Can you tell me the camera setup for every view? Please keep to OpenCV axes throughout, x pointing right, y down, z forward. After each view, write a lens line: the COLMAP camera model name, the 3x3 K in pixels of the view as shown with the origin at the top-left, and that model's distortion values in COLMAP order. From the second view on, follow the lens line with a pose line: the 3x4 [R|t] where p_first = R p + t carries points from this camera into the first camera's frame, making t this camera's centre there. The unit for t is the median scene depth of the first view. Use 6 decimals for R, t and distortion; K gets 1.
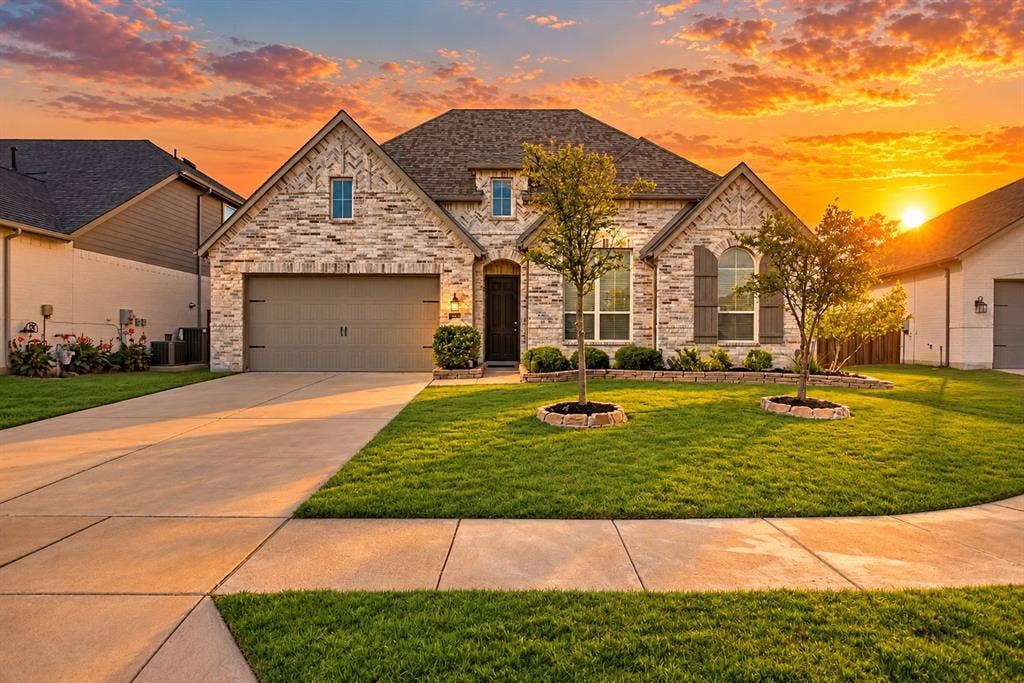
lens RADIAL K [[528.1, 0, 506.8], [0, 528.1, 340.7], [0, 0, 1]] dist [-0.017075, 0.000606]
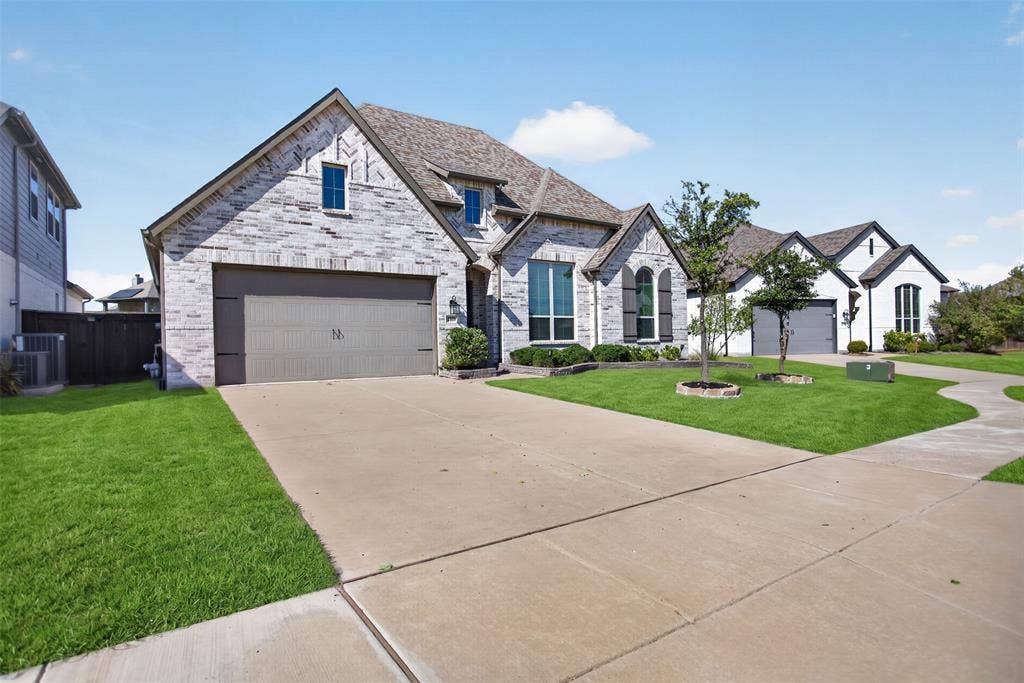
lens RADIAL K [[528.1, 0, 506.8], [0, 528.1, 340.7], [0, 0, 1]] dist [-0.017075, 0.000606]
pose [[0.843957, -0.014443, 0.536217, -0.554680], [0.024334, 0.999639, -0.011374, 0.010499], [-0.535859, 0.022648, 0.844004, 0.084614]]
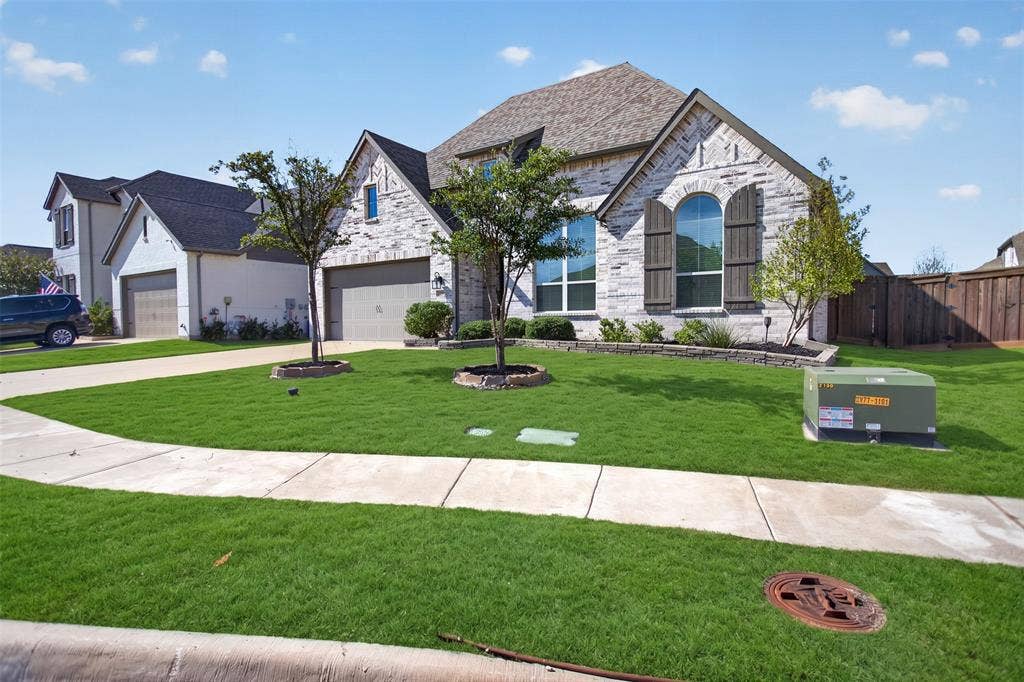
lens RADIAL K [[528.1, 0, 506.8], [0, 528.1, 340.2], [0, 0, 1]] dist [-0.017075, 0.000606]
pose [[0.821394, 0.008159, -0.570302, 0.664734], [0.008464, 0.999613, 0.026491, 0.026032], [0.570298, -0.026587, 0.821008, 0.150699]]
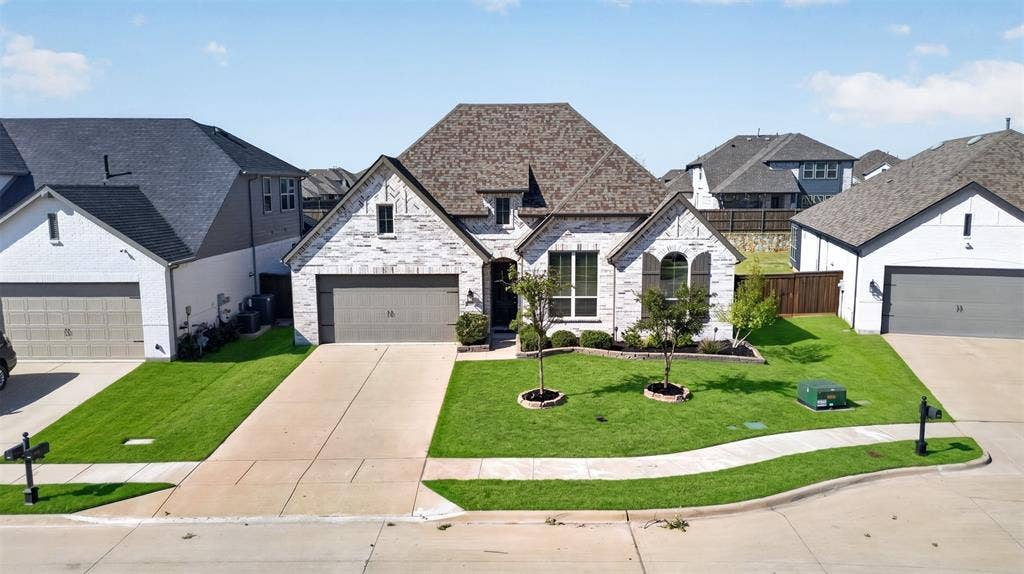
lens RADIAL K [[718.6, 0, 512.0], [0, 718.6, 287.0], [0, 0, 1]] dist [0.086553, -0.001621]
pose [[0.999858, -0.007742, -0.014977, 0.041924], [0.009778, 0.989955, 0.141043, -0.358761], [0.013735, -0.141169, 0.989890, -0.879366]]
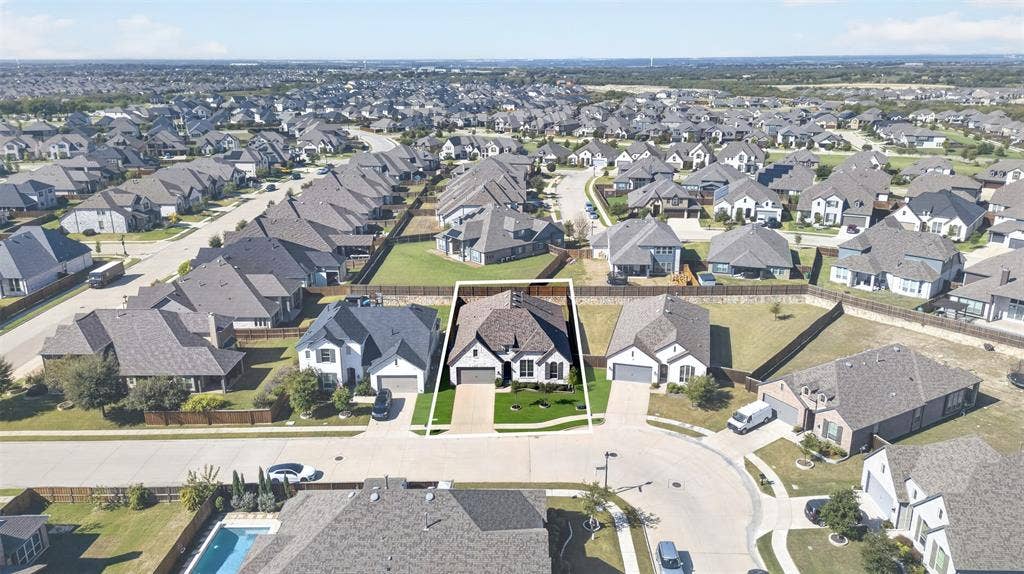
lens RADIAL K [[718.6, 0, 512.0], [0, 718.6, 287.0], [0, 0, 1]] dist [0.086553, -0.001621]
pose [[0.999915, -0.001154, -0.013012, 0.127453], [0.005088, 0.951828, 0.306589, -2.993338], [0.012031, -0.306629, 0.951753, -5.375071]]
